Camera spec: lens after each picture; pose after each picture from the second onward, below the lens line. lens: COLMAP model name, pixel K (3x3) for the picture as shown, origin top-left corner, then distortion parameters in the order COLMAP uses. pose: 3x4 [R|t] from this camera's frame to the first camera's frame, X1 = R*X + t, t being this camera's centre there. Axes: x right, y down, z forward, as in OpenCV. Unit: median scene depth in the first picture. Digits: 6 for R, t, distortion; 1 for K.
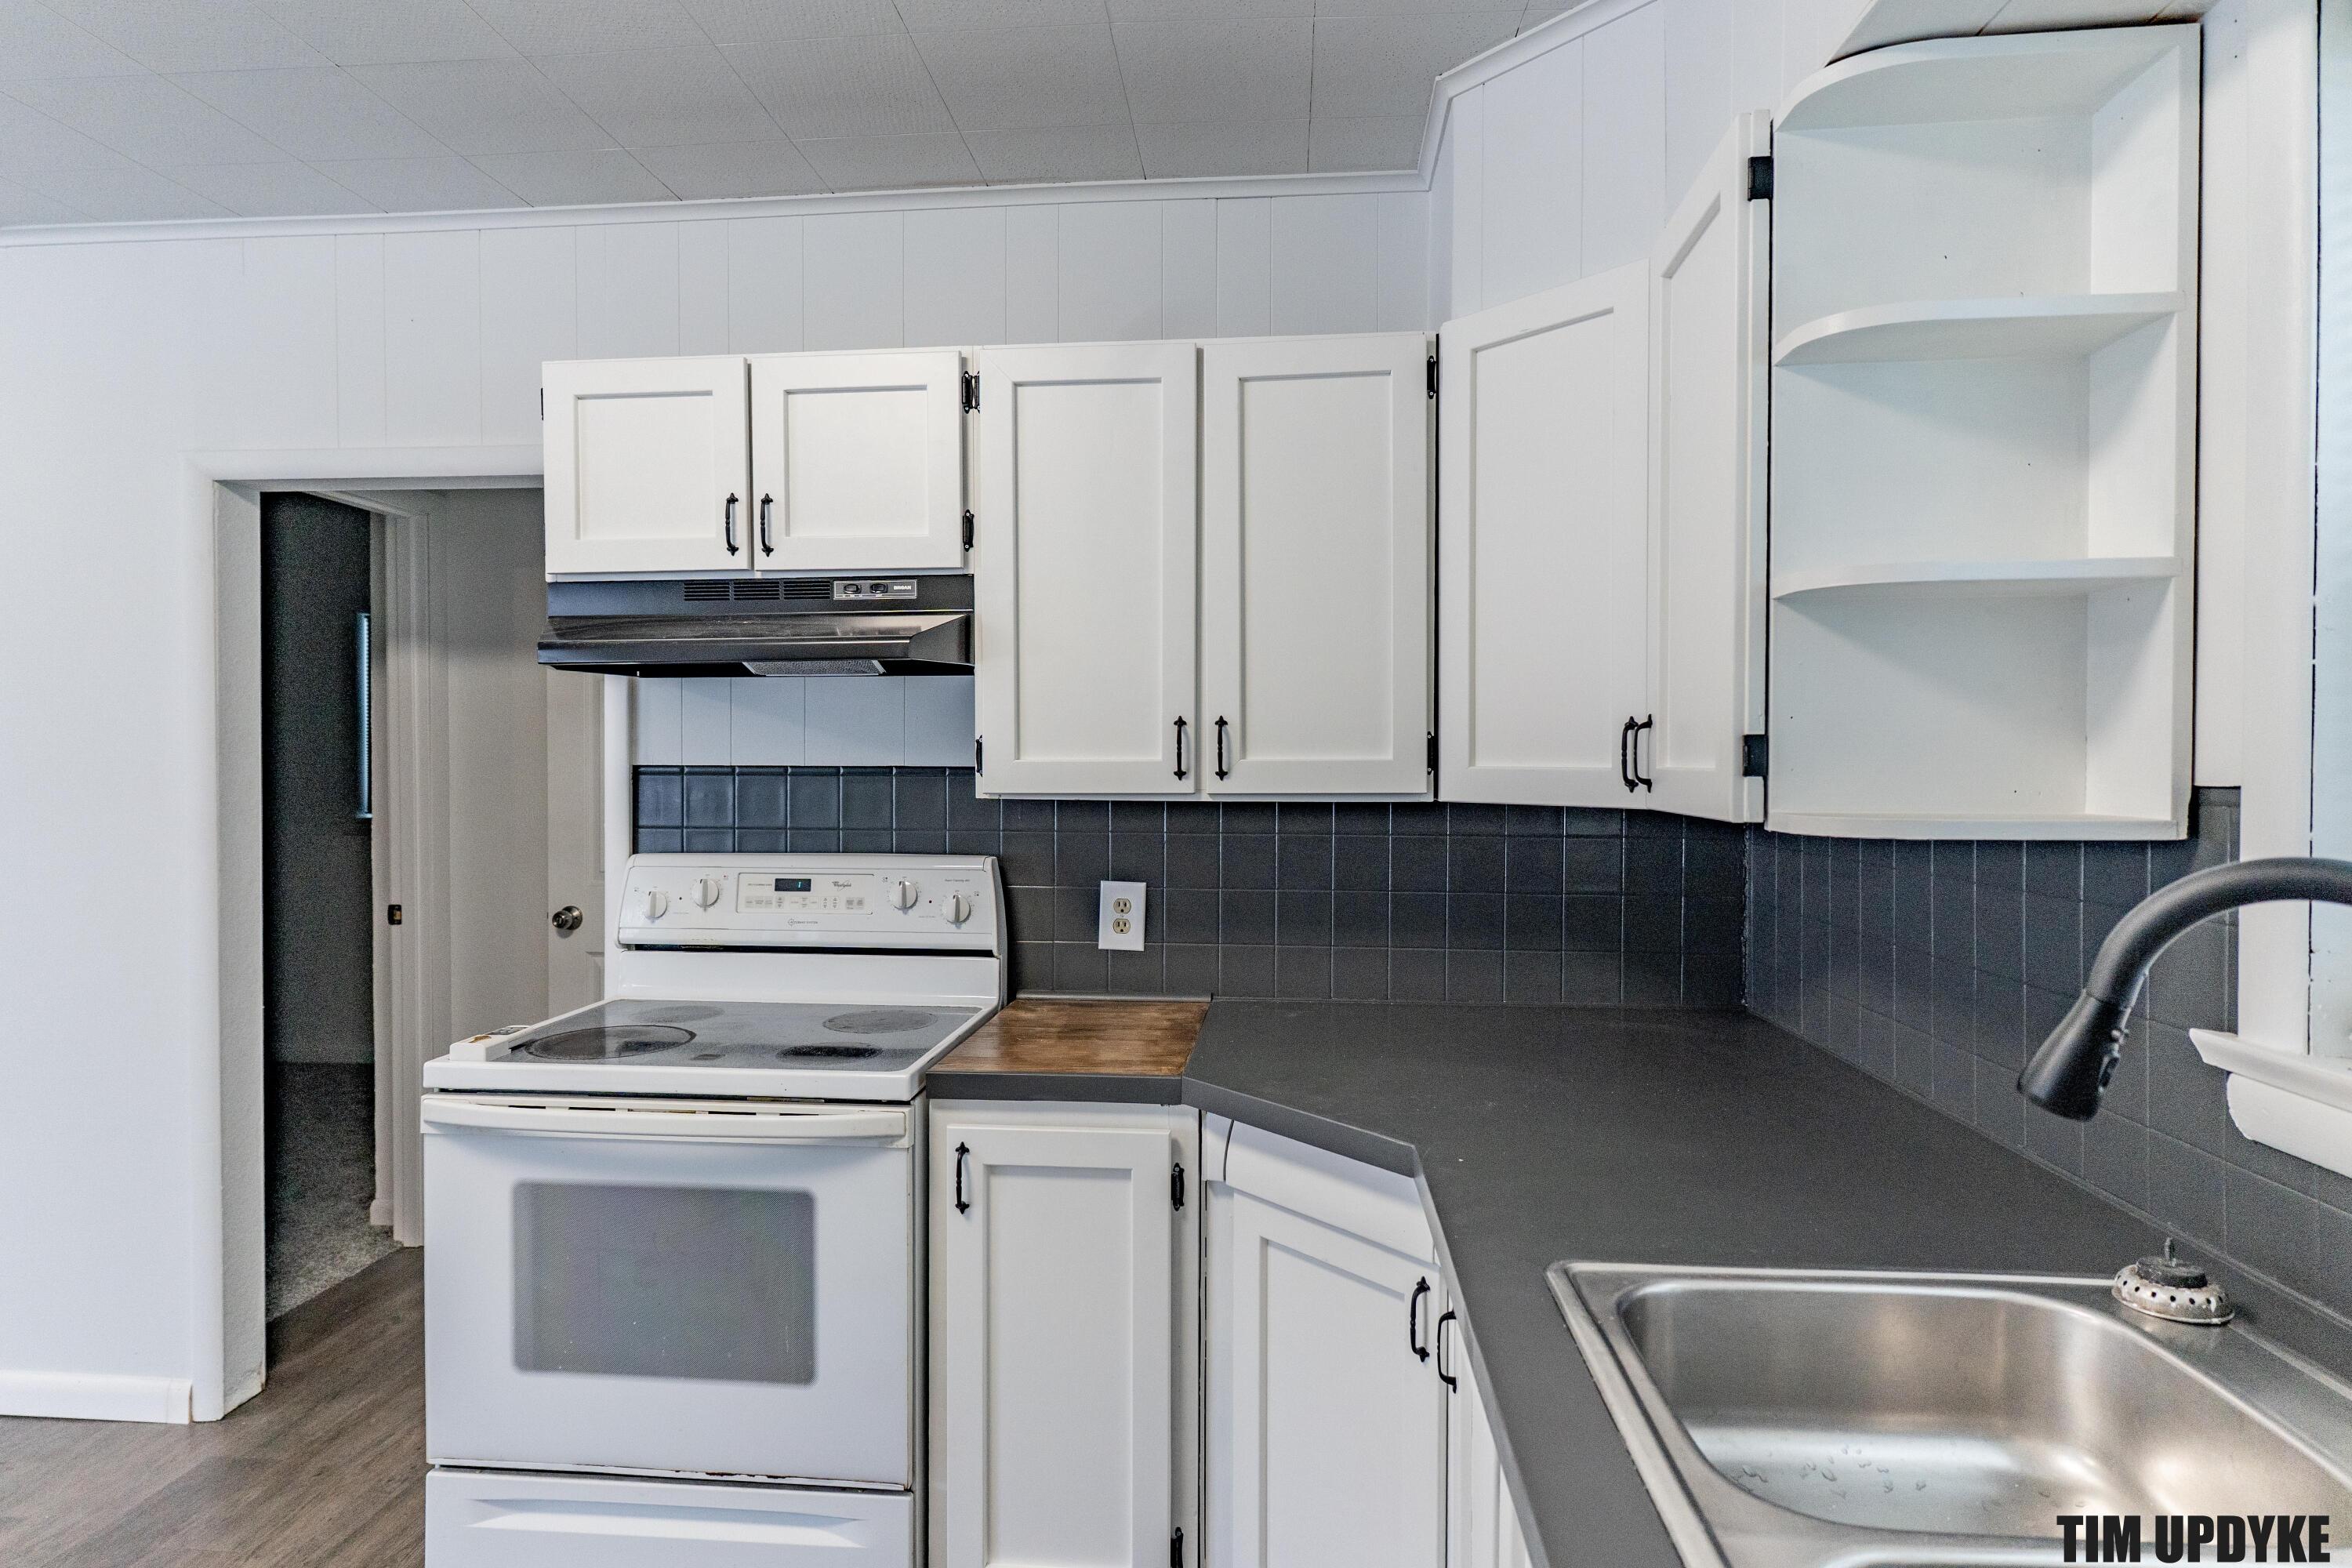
lens RADIAL K [[1288.7, 0, 1176.0], [0, 1288.7, 784.0], [0, 0, 1]] dist [-0.000952, -0.000402]
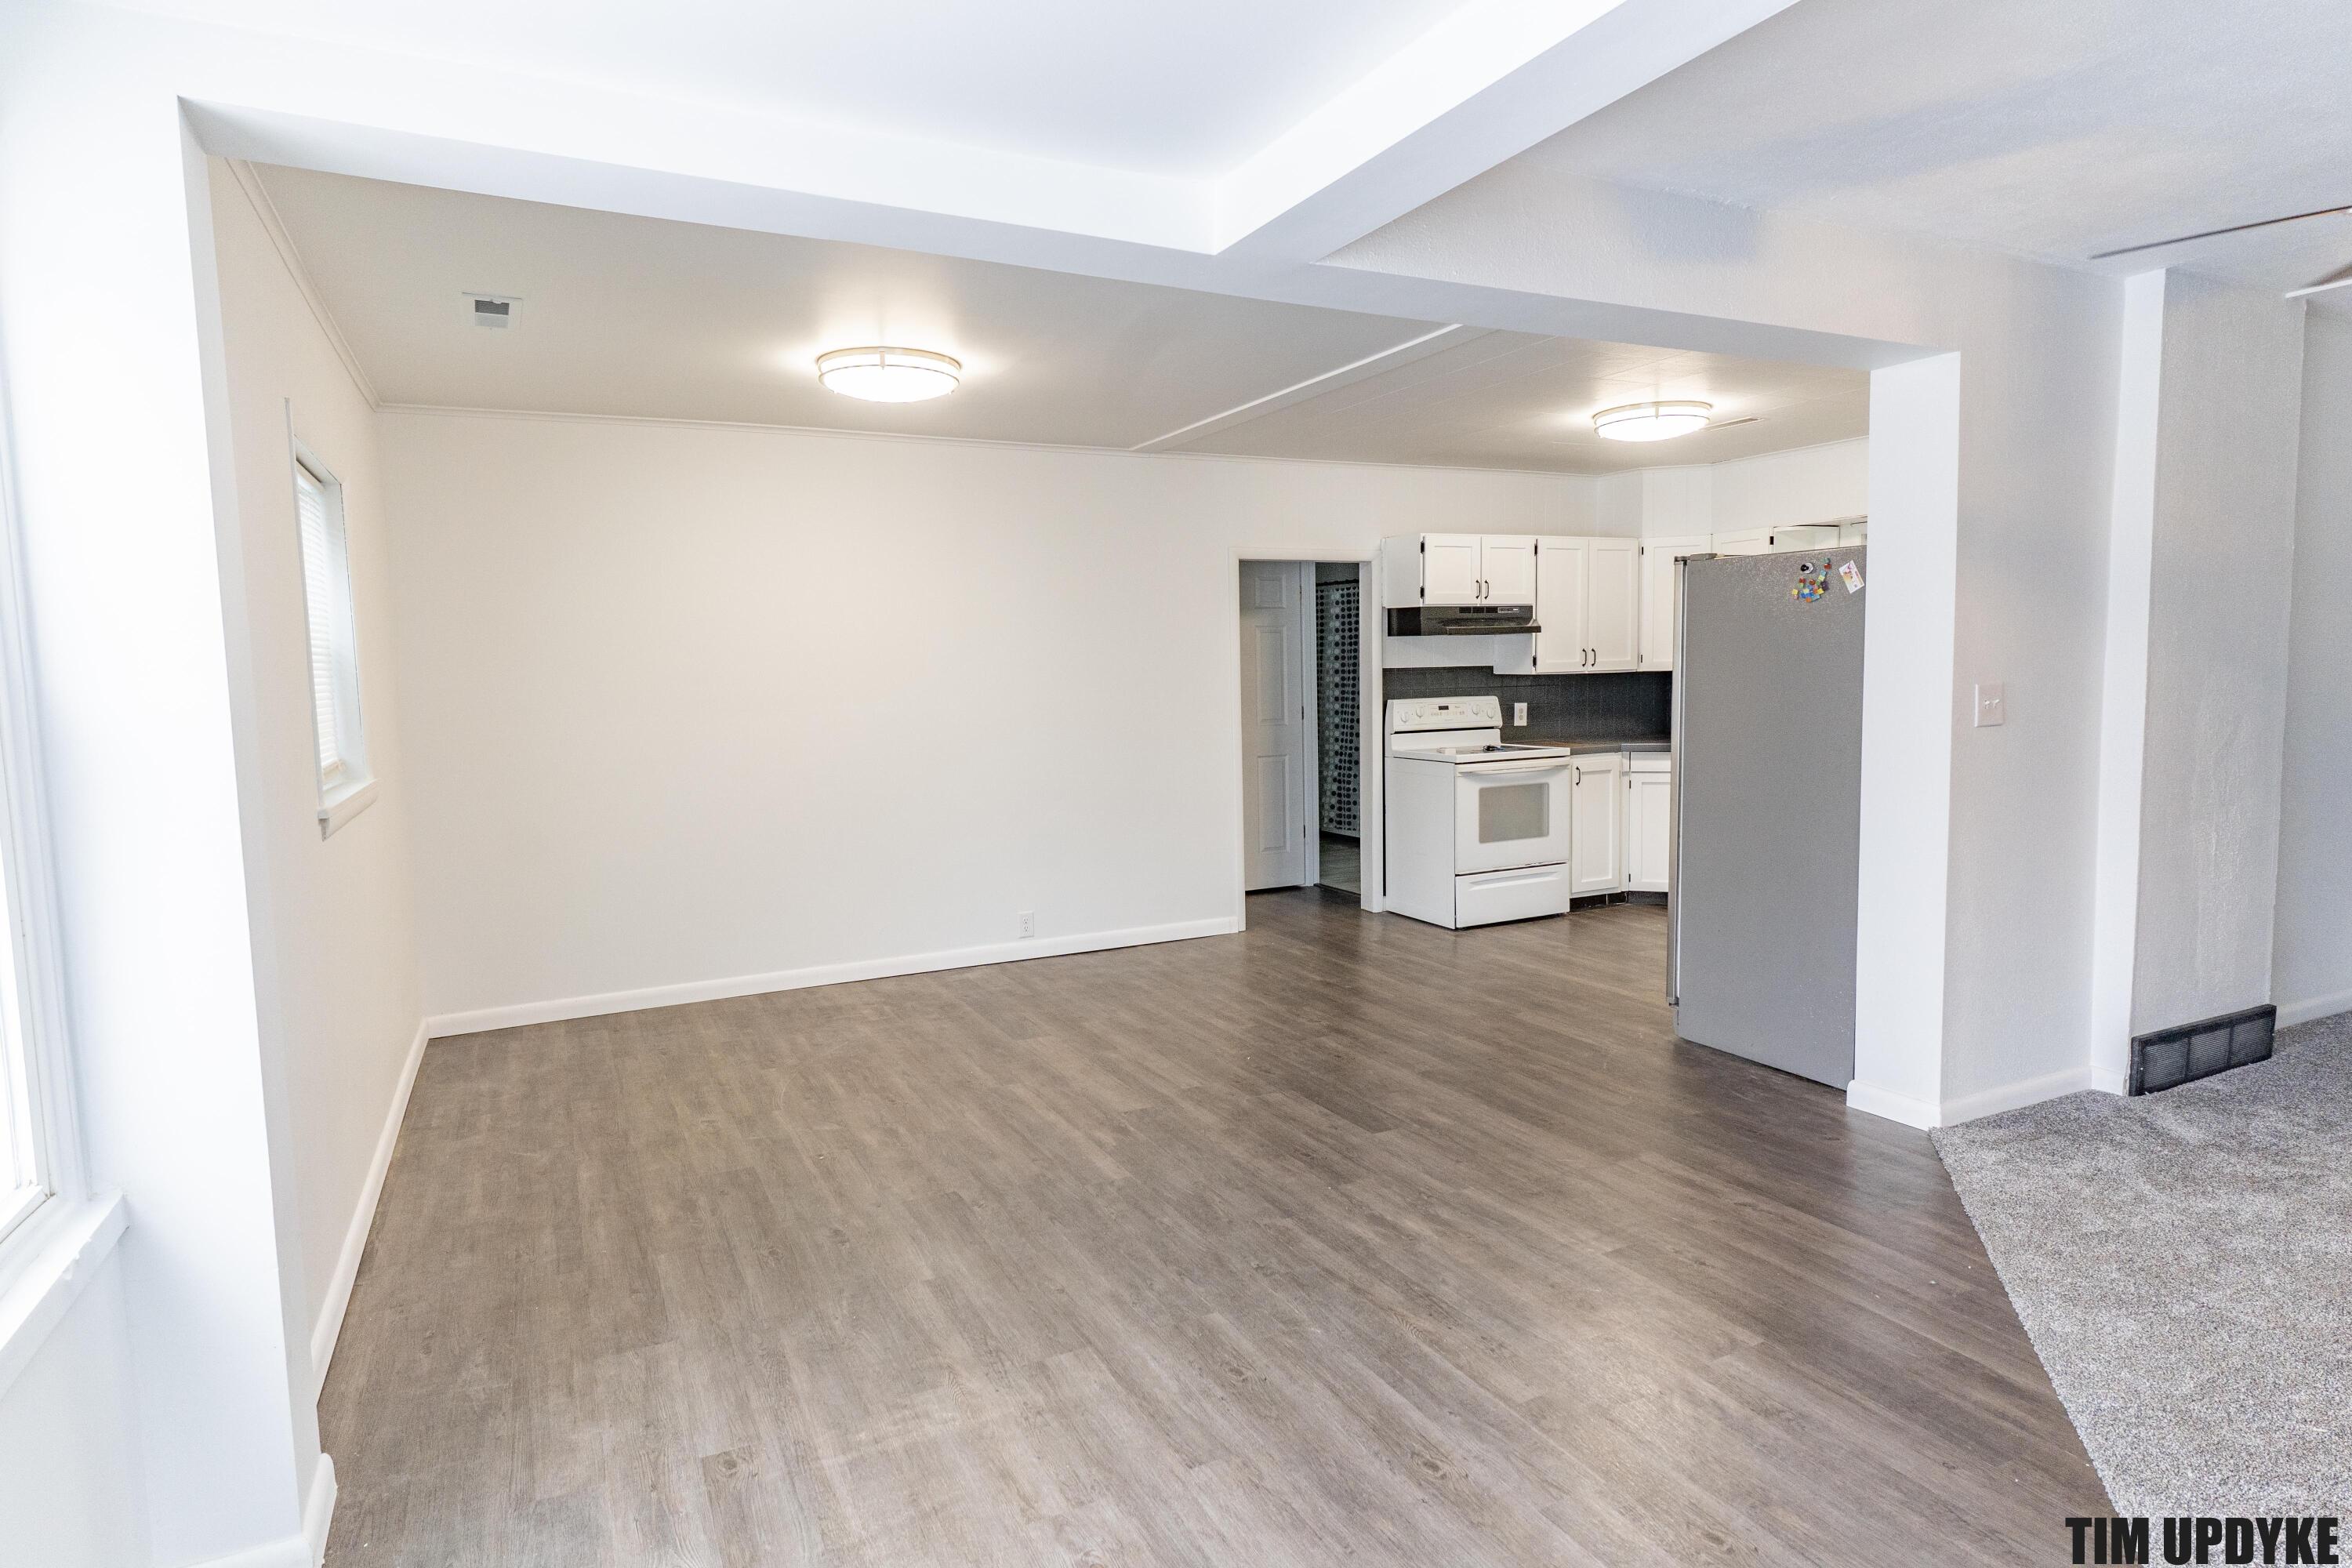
lens RADIAL K [[1288.7, 0, 1176.0], [0, 1288.7, 784.0], [0, 0, 1]] dist [-0.000952, -0.000402]
pose [[0.850594, -0.072444, 0.520809, -2.362461], [0.033898, 0.995958, 0.083173, -0.013307], [-0.524729, -0.053092, 0.849612, -1.171280]]
